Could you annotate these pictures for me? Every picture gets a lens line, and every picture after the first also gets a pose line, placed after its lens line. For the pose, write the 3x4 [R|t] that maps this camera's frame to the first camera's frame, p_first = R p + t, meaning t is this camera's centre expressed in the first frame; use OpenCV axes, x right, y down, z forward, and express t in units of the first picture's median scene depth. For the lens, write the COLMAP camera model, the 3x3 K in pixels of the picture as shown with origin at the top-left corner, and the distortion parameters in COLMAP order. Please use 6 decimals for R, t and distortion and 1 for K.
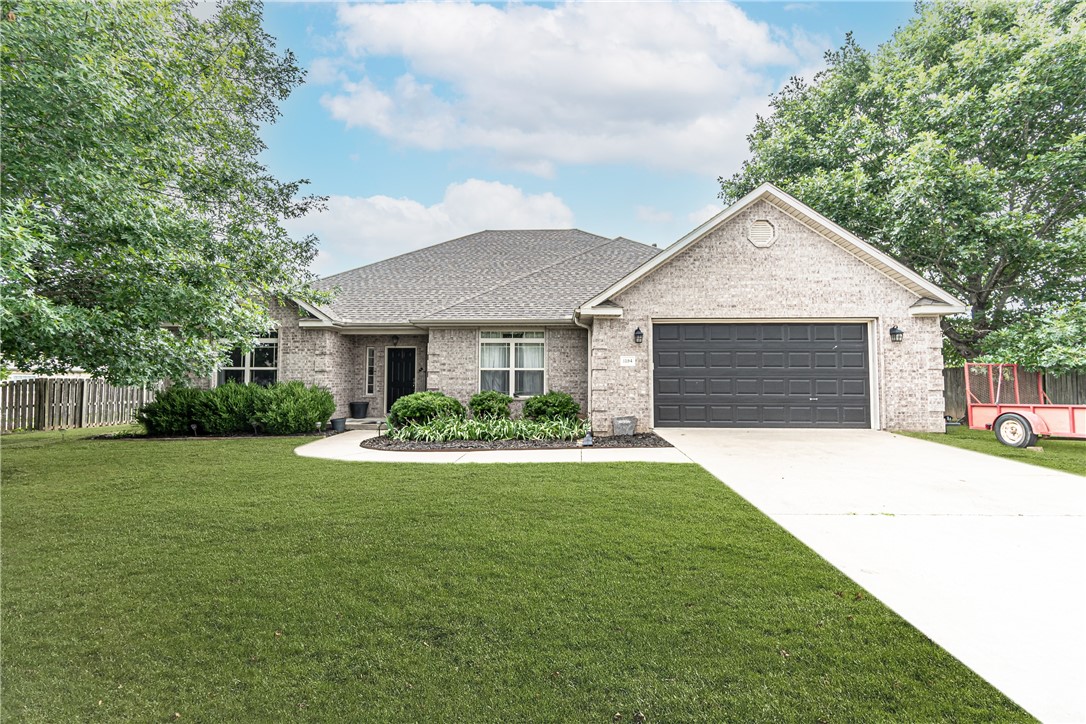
lens RADIAL K [[465.6, 0, 539.5], [0, 465.6, 363.1], [0, 0, 1]] dist [-0.003258, 0.000078]
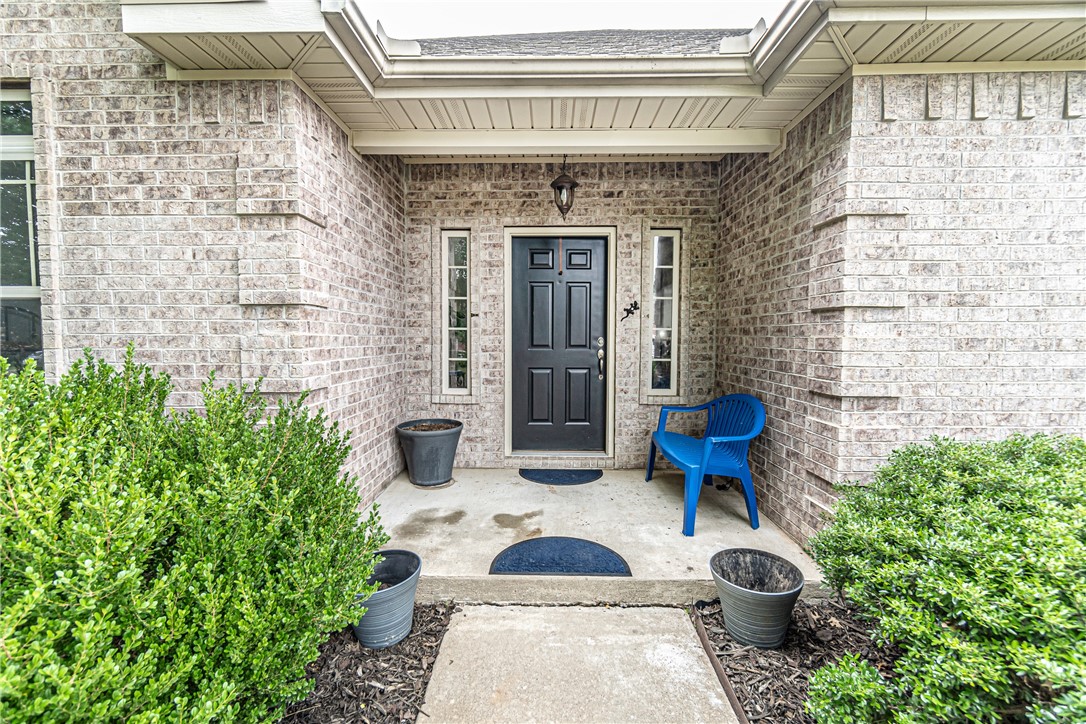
lens RADIAL K [[465.6, 0, 539.5], [0, 465.6, 363.1], [0, 0, 1]] dist [-0.003258, 0.000078]
pose [[0.999833, -0.001420, 0.018247, -0.427066], [-0.000385, 0.995137, 0.098502, 0.026112], [-0.018298, -0.098493, 0.994970, 0.946698]]
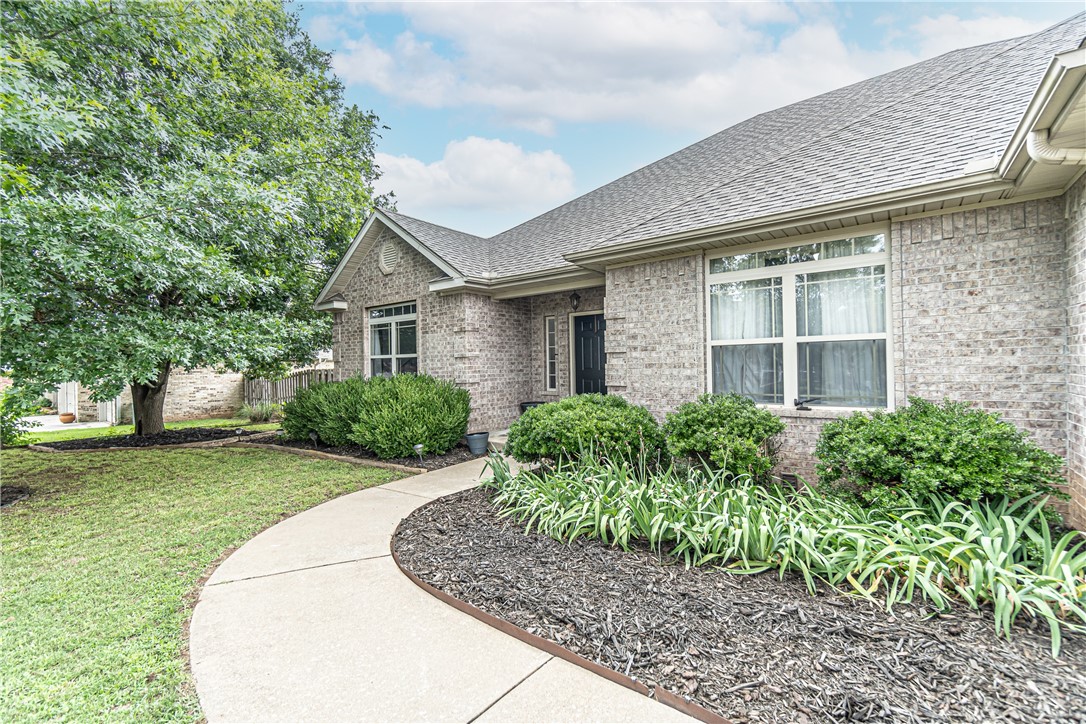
lens RADIAL K [[465.6, 0, 539.5], [0, 465.6, 363.1], [0, 0, 1]] dist [-0.003258, 0.000078]
pose [[0.811179, -0.019393, -0.584476, 0.001273], [0.046669, 0.998409, 0.031643, 0.011590], [0.582933, -0.052945, 0.810794, 0.628653]]
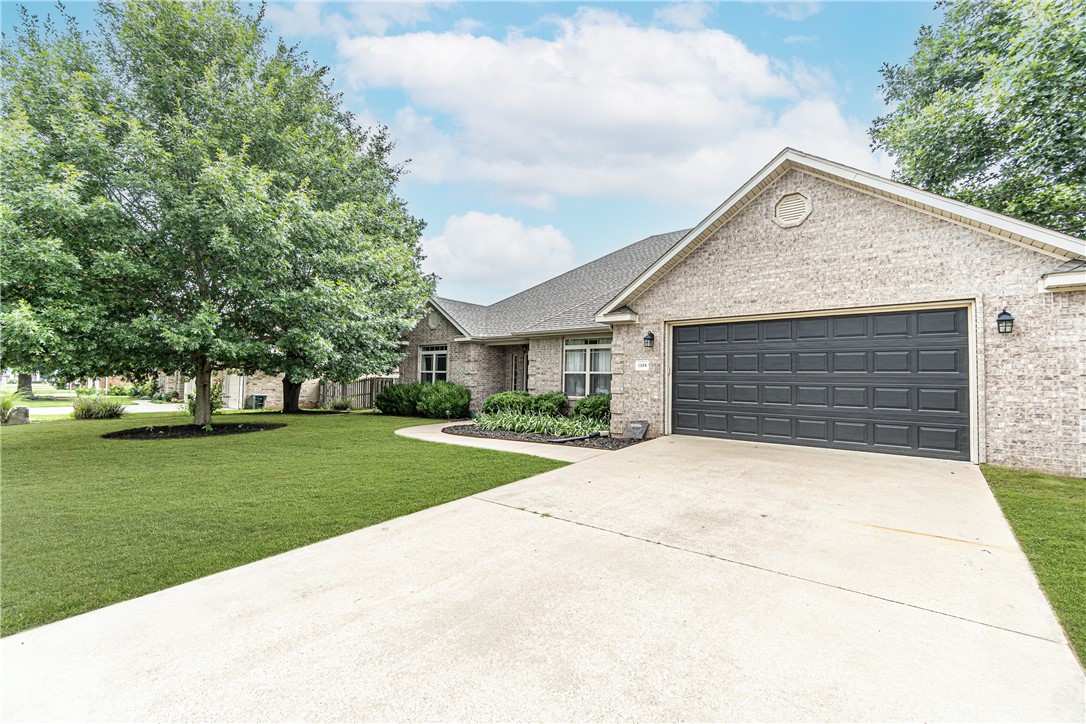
lens RADIAL K [[465.6, 0, 539.5], [0, 465.6, 363.1], [0, 0, 1]] dist [-0.003258, 0.000078]
pose [[0.792678, -0.010633, -0.609547, 0.607066], [0.010115, 0.999940, -0.004289, -0.007138], [0.609556, -0.002766, 0.792738, 0.067974]]
